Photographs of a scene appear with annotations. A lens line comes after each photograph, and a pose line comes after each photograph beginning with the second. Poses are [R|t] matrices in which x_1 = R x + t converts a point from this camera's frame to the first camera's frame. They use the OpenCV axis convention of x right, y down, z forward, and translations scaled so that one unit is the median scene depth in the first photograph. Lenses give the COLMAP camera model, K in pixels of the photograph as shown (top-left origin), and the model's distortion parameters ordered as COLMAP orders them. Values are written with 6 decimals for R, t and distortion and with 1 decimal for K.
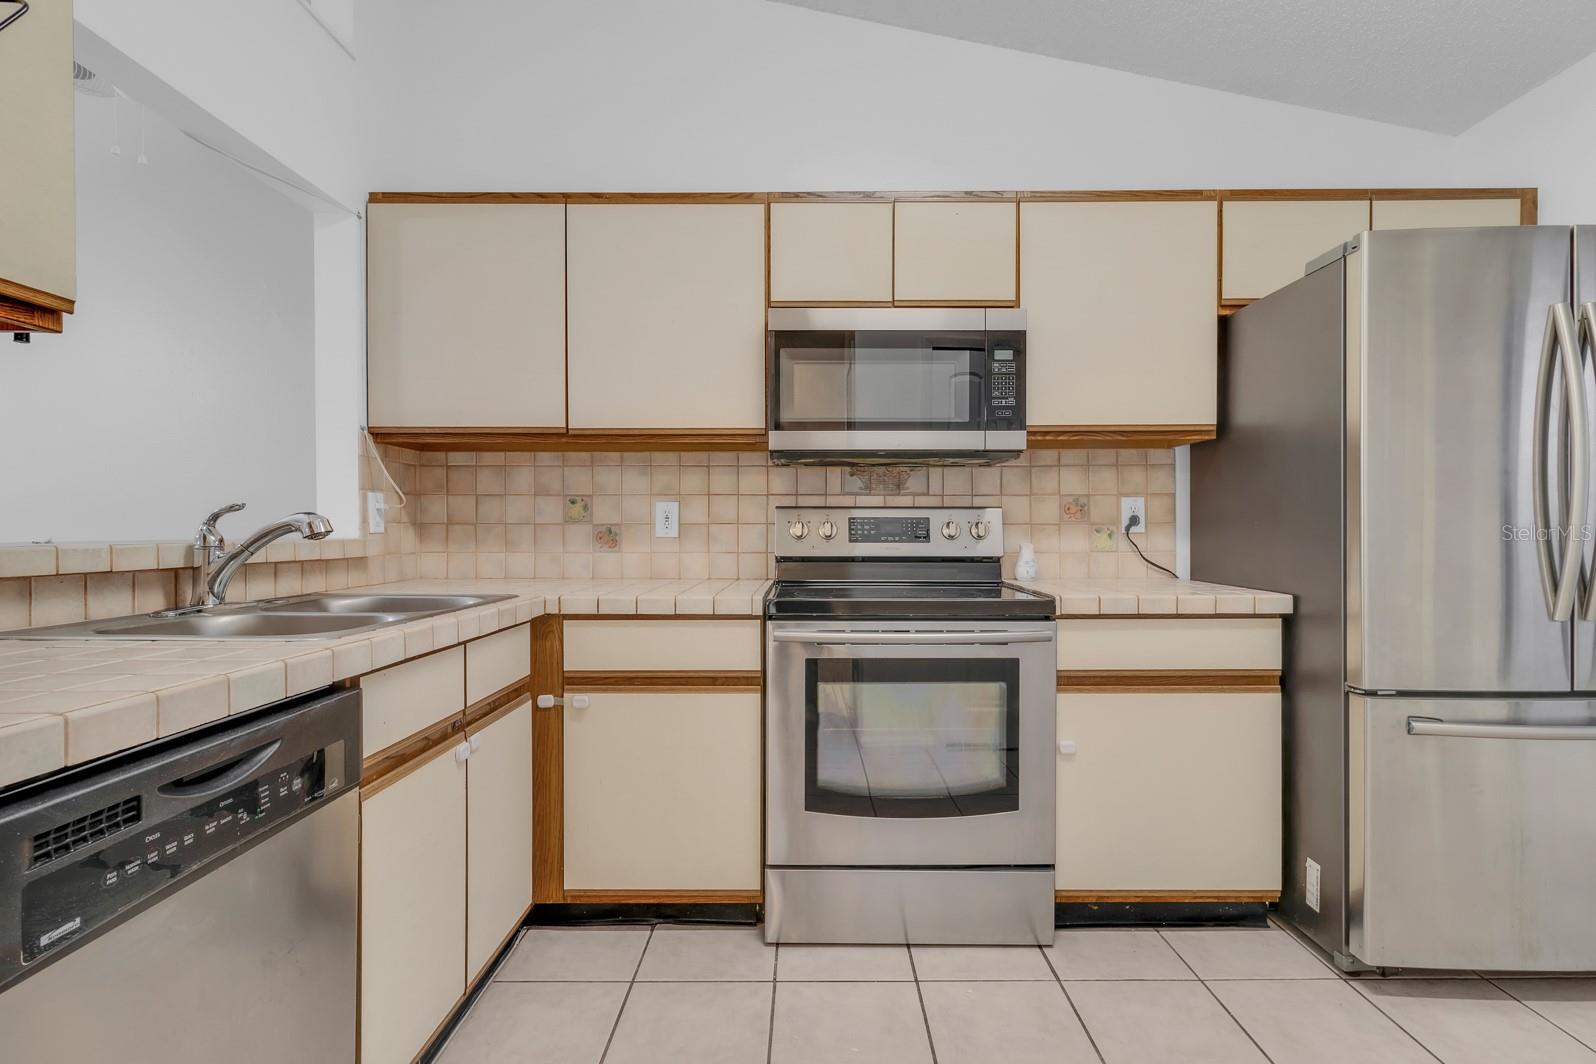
lens RADIAL K [[763.9, 0, 806.5], [0, 763.9, 523.4], [0, 0, 1]] dist [-0.003441, -0.000107]
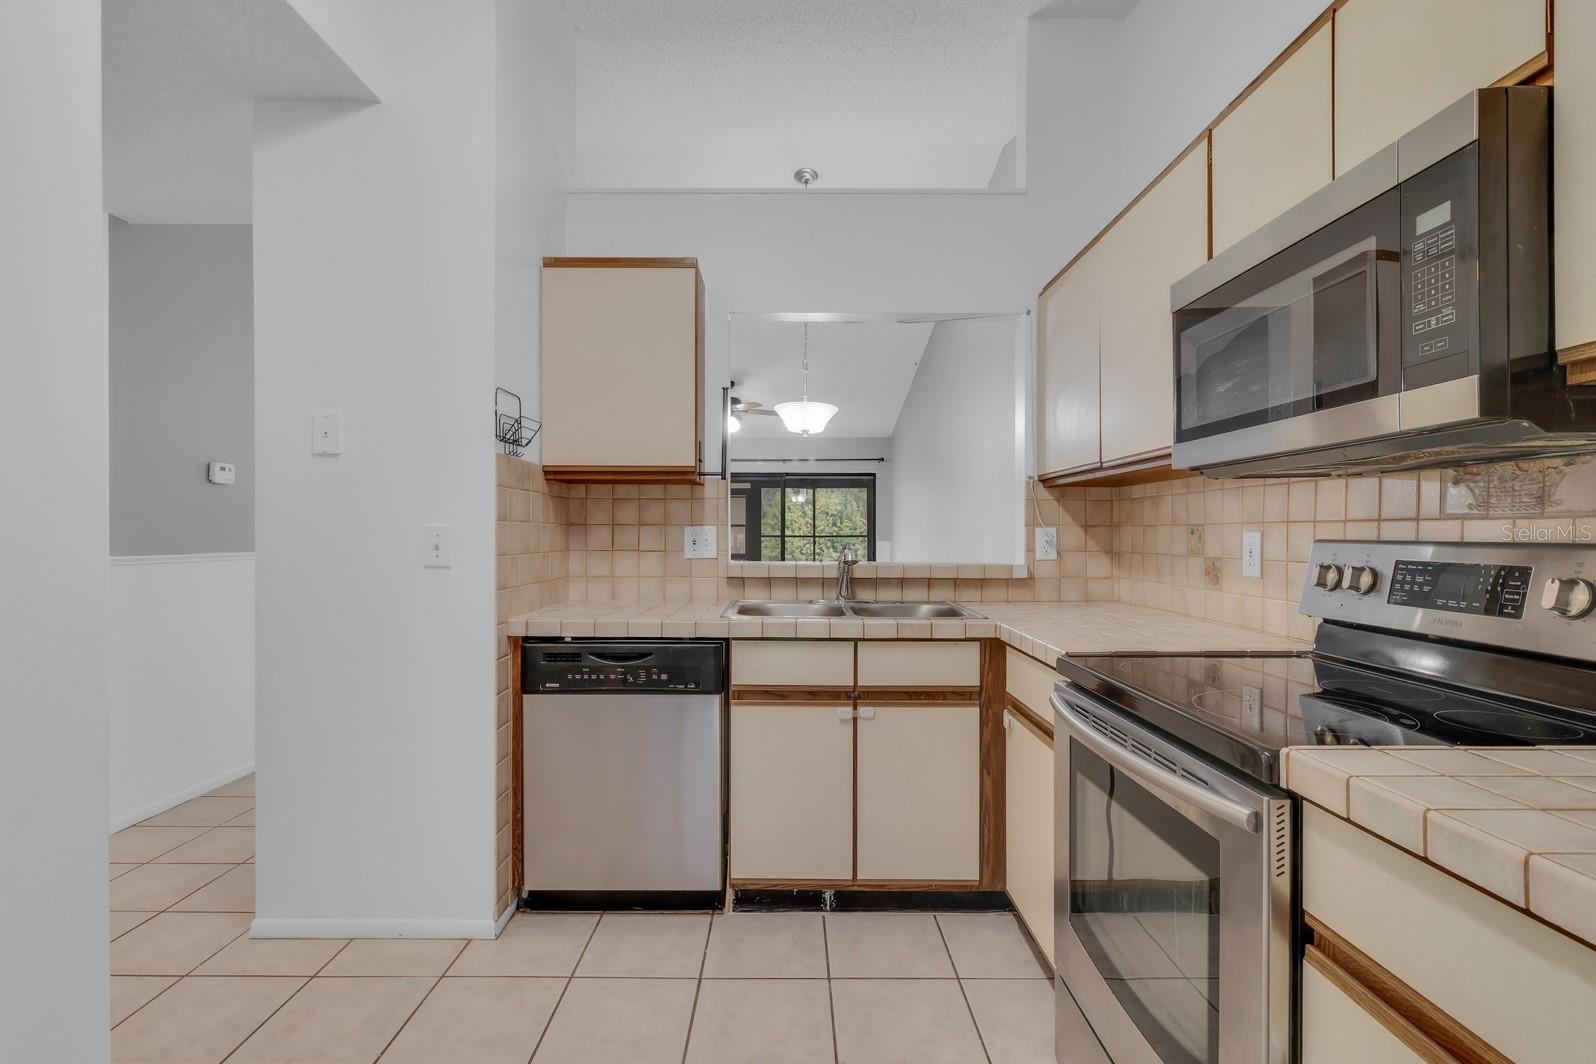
lens RADIAL K [[752.8, 0, 795.8], [0, 752.8, 534.2], [0, 0, 1]] dist [0.001734, 0.000050]
pose [[0.014319, 0.000865, -0.999897, 0.618739], [0.006312, 0.999980, 0.000955, -0.031020], [0.999878, -0.006325, 0.014313, 0.540301]]
